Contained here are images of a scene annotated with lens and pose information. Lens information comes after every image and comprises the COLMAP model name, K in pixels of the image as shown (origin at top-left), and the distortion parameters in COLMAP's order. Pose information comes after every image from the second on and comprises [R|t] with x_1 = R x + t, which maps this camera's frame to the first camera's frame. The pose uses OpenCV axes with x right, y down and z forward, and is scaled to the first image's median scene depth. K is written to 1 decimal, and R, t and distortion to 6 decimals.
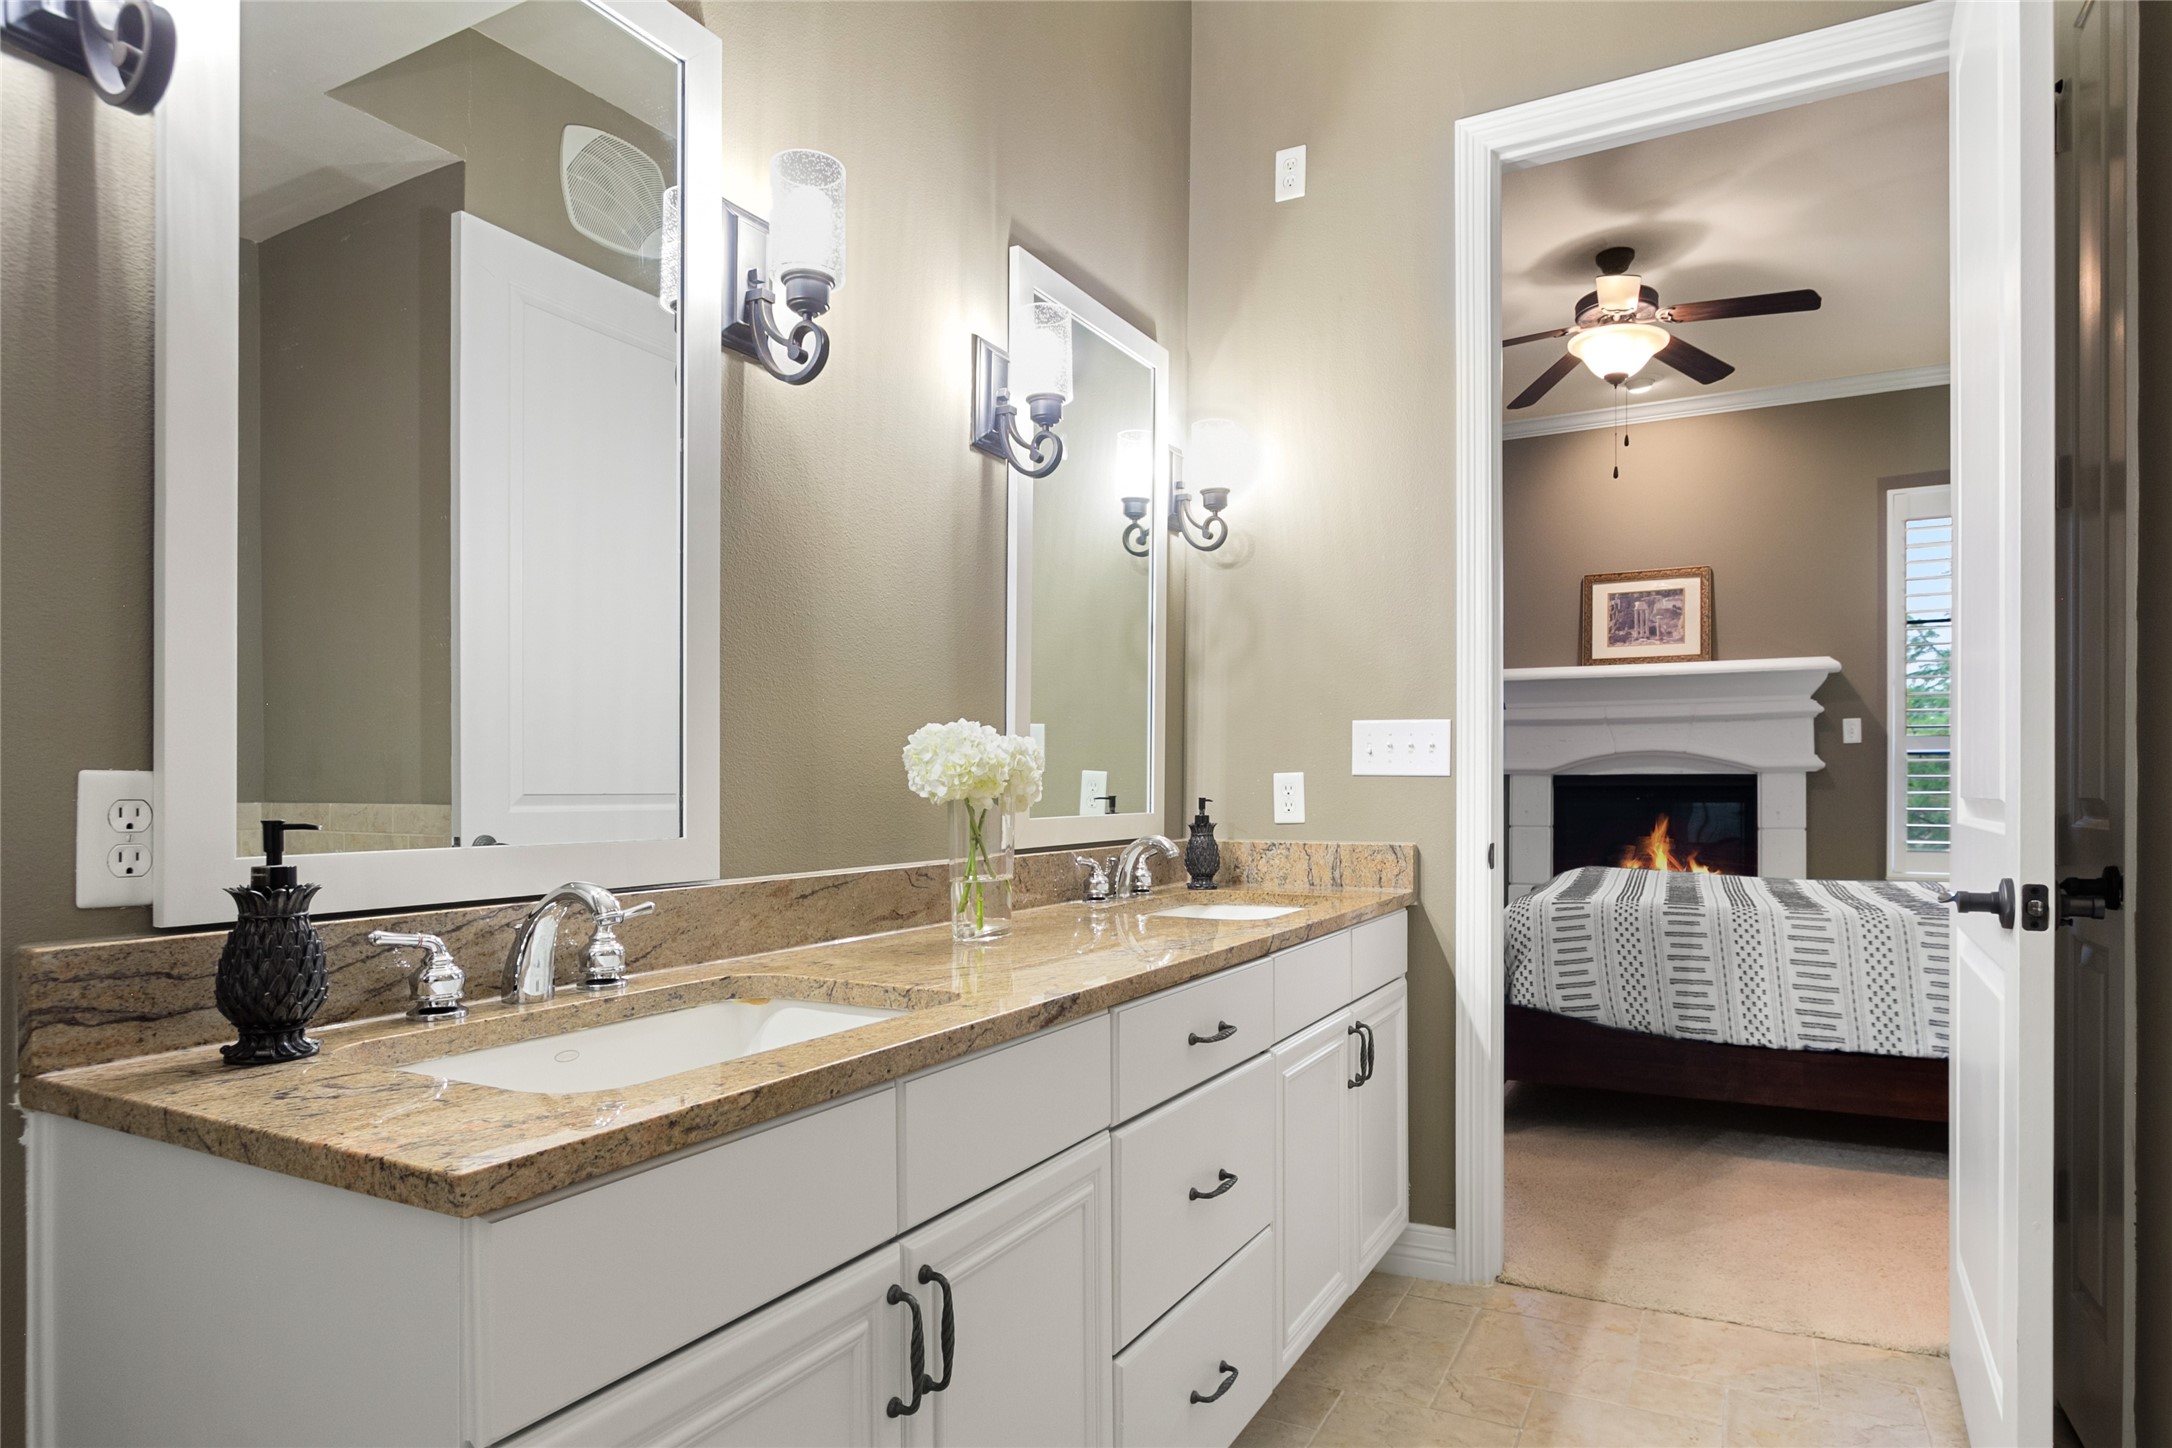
lens RADIAL K [[1284.9, 0, 1054.2], [0, 1284.9, 785.4], [0, 0, 1]] dist [-0.005782, -0.000146]
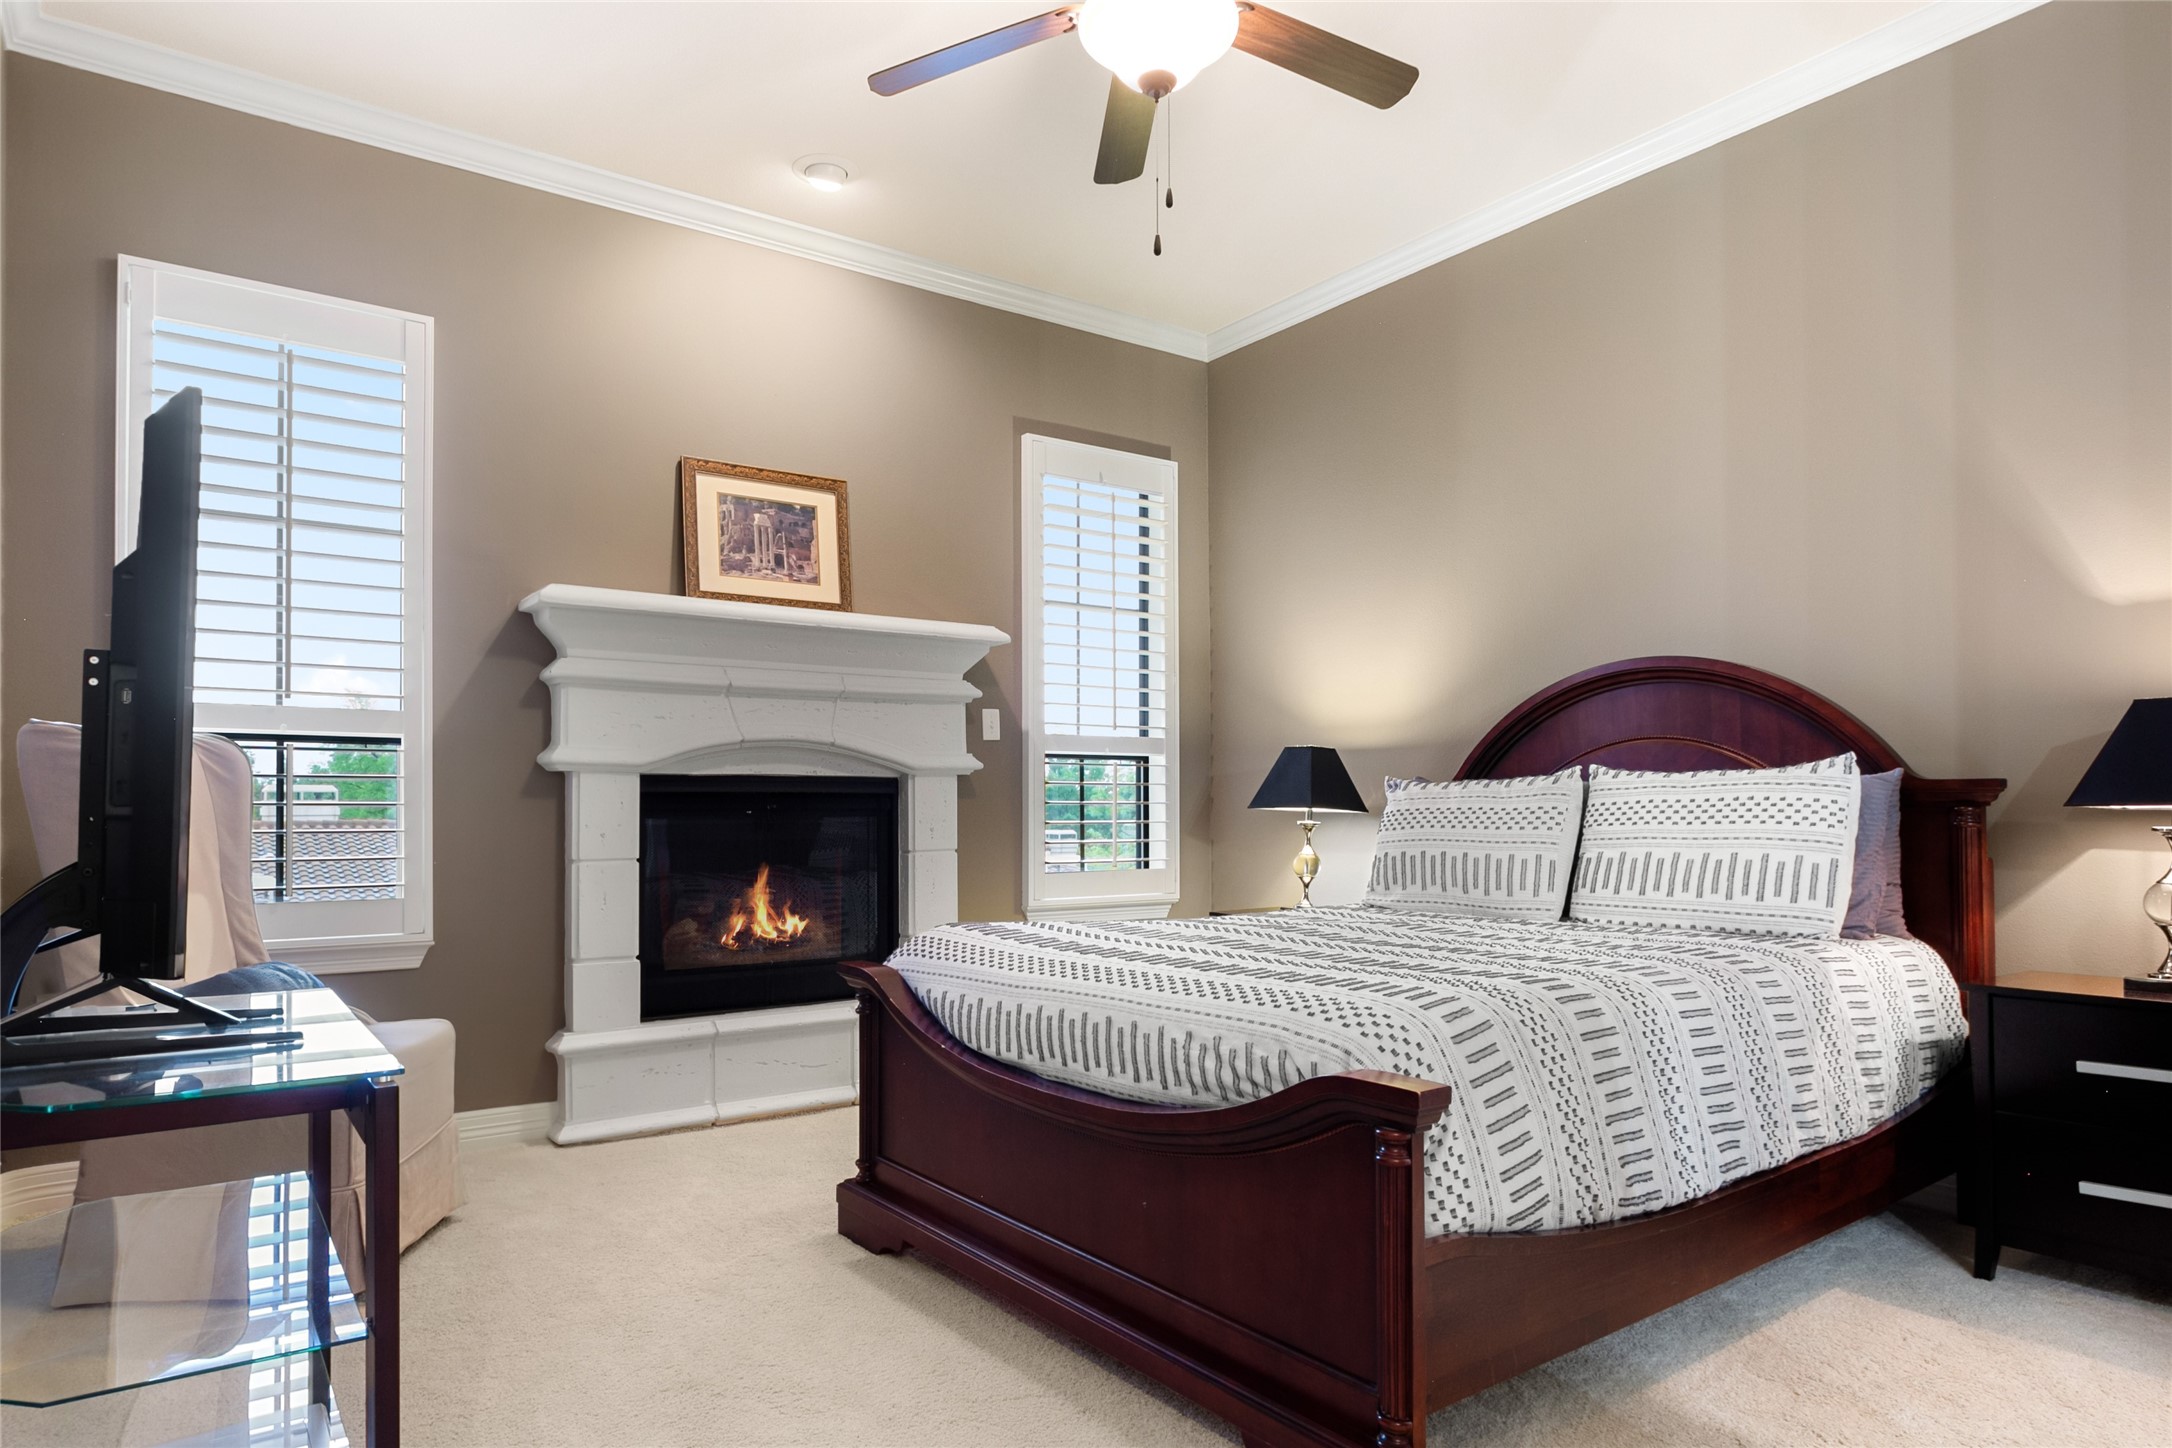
lens RADIAL K [[1284.9, 0, 1000.9], [0, 1284.9, 782.4], [0, 0, 1]] dist [-0.005782, -0.000146]
pose [[0.429010, 0.020048, 0.903077, -0.088624], [0.000457, 0.999749, -0.022411, 0.010574], [-0.903300, 0.010027, 0.428893, 0.619185]]
